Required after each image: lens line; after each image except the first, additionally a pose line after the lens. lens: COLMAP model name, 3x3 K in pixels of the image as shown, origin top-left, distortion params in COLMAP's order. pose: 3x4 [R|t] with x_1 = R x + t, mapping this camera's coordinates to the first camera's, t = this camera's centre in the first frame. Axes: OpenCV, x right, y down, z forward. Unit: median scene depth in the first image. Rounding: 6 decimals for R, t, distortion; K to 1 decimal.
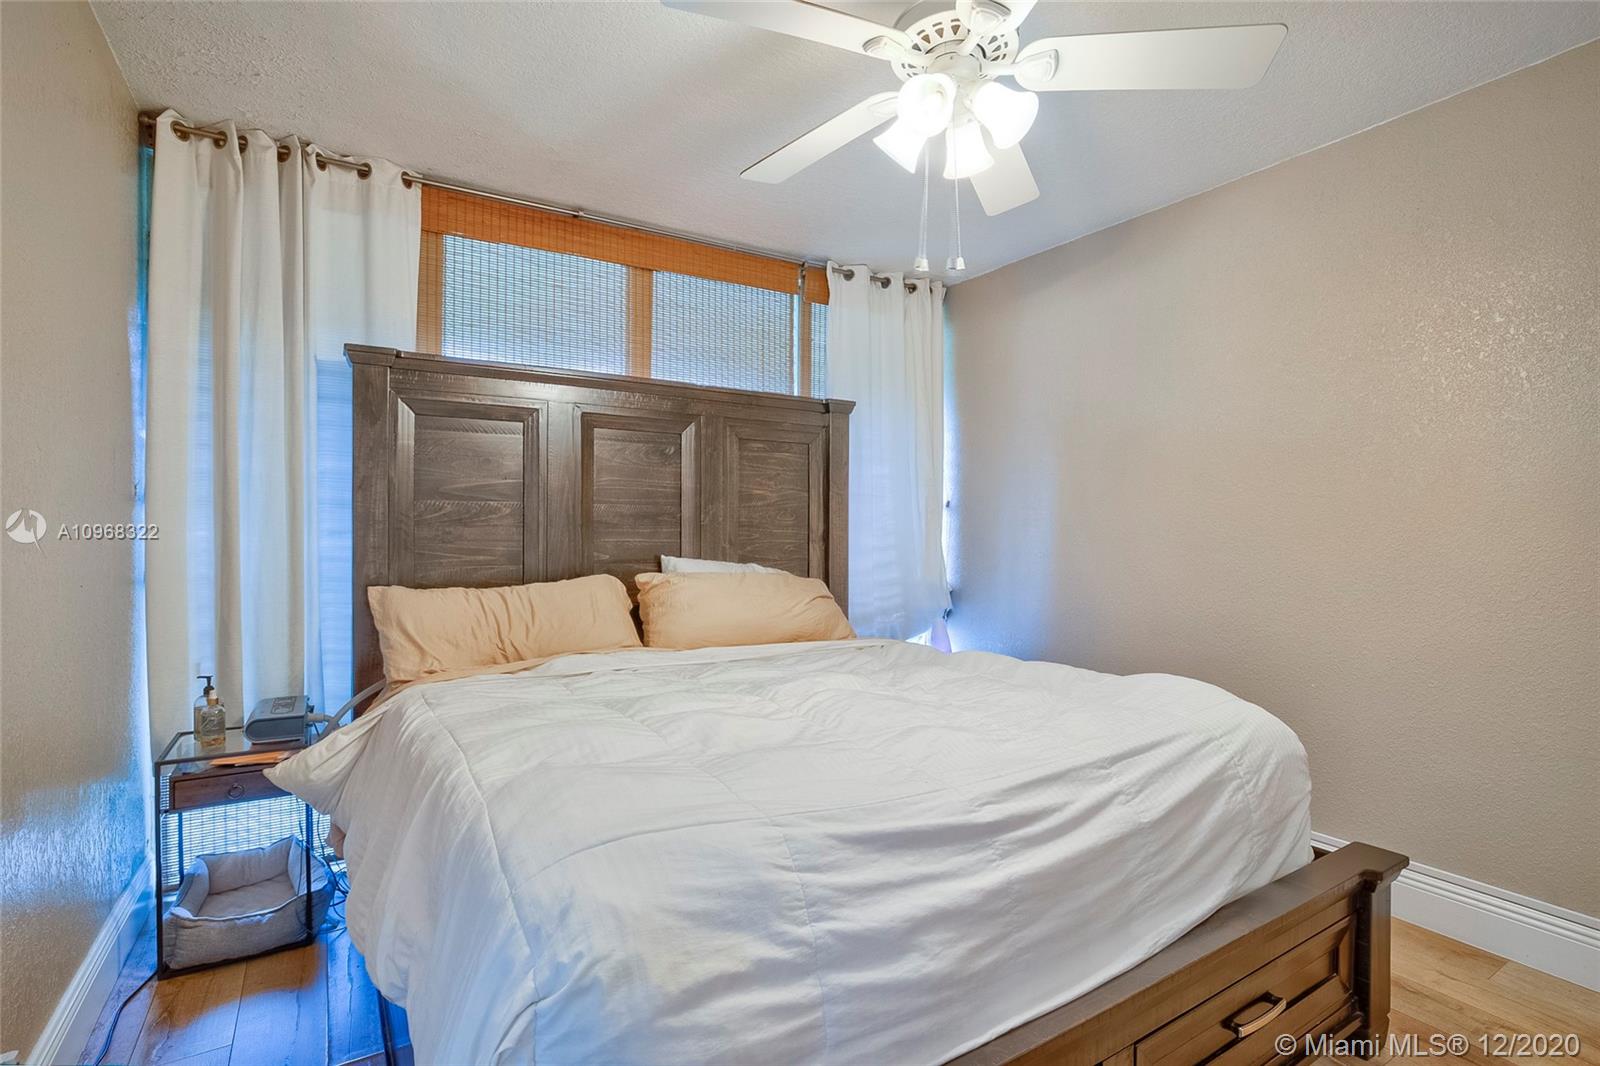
lens RADIAL K [[755.7, 0, 801.1], [0, 755.7, 529.6], [0, 0, 1]] dist [-0.031725, 0.009272]
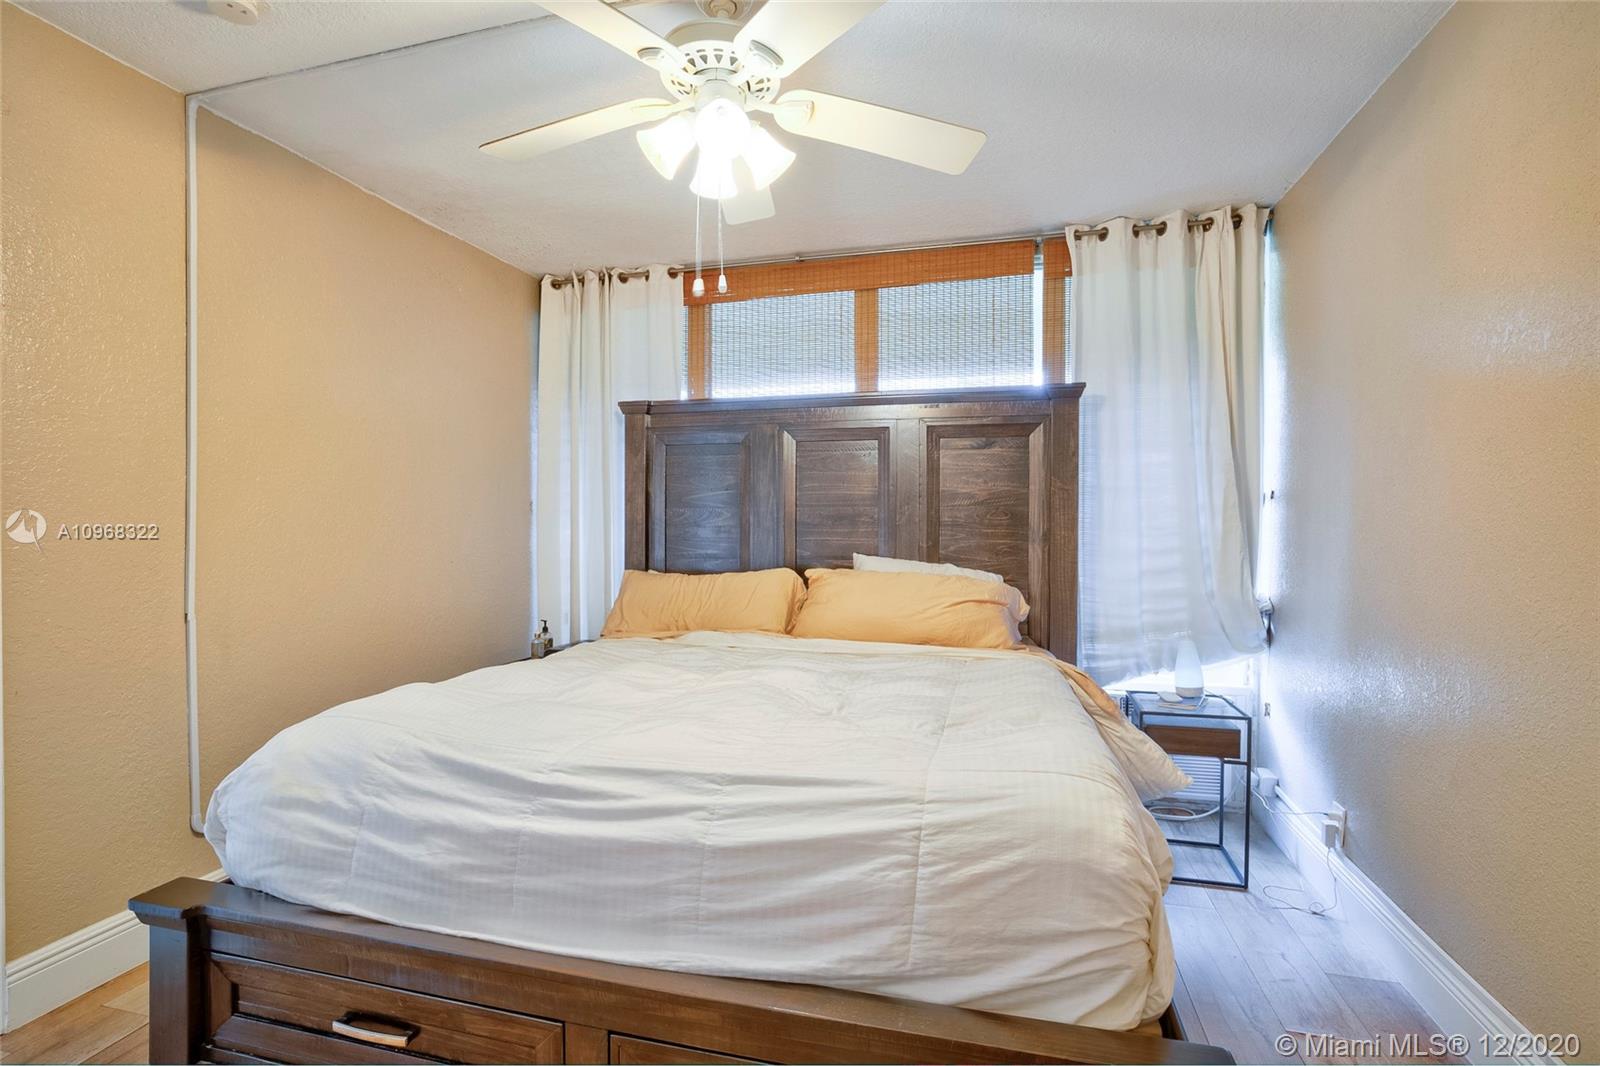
lens RADIAL K [[755.7, 0, 798.4], [0, 755.7, 530.5], [0, 0, 1]] dist [-0.031725, 0.009272]
pose [[0.688602, 0.003994, -0.725129, 1.048554], [0.002894, 0.999962, 0.008256, -0.015588], [0.725134, -0.007784, 0.688564, 0.360398]]
